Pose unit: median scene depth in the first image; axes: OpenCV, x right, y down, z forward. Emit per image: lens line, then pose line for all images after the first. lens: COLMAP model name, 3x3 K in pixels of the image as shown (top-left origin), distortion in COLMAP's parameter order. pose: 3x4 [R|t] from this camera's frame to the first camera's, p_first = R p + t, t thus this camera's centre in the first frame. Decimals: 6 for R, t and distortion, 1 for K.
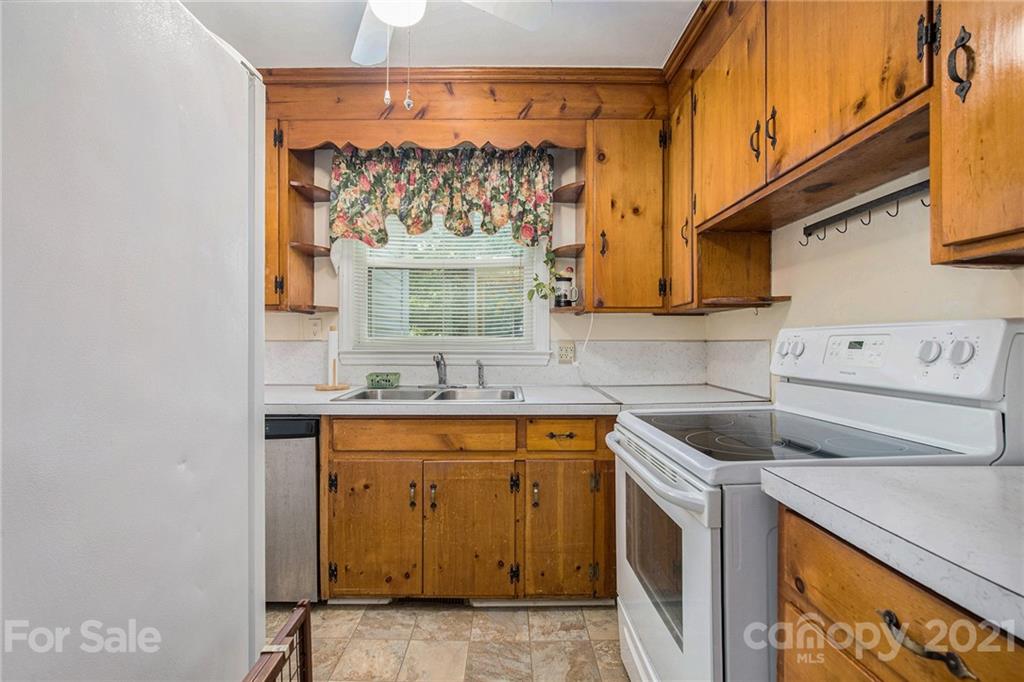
lens RADIAL K [[432.6, 0, 451.4], [0, 432.6, 345.3], [0, 0, 1]] dist [-0.002251, -0.000051]
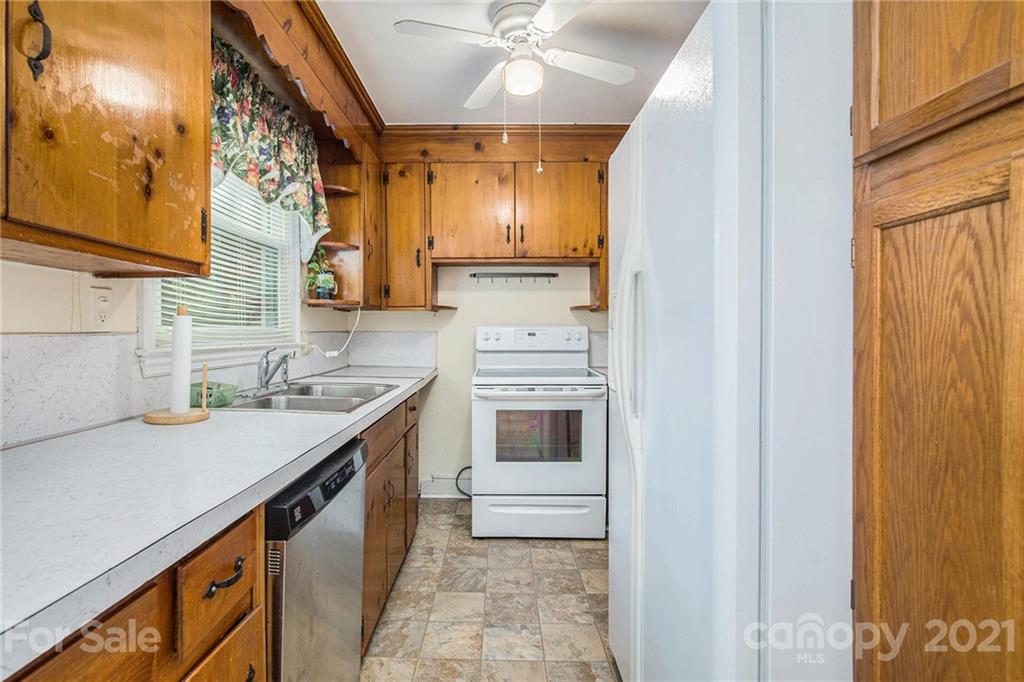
lens RADIAL K [[486.1, 0, 506.3], [0, 486.1, 334.4], [0, 0, 1]] dist [-0.030418, 0.000715]
pose [[-0.008237, 0.003108, 0.999961, -1.255132], [0.003313, 0.999990, -0.003081, 0.004850], [-0.999961, 0.003288, -0.008247, 0.831404]]
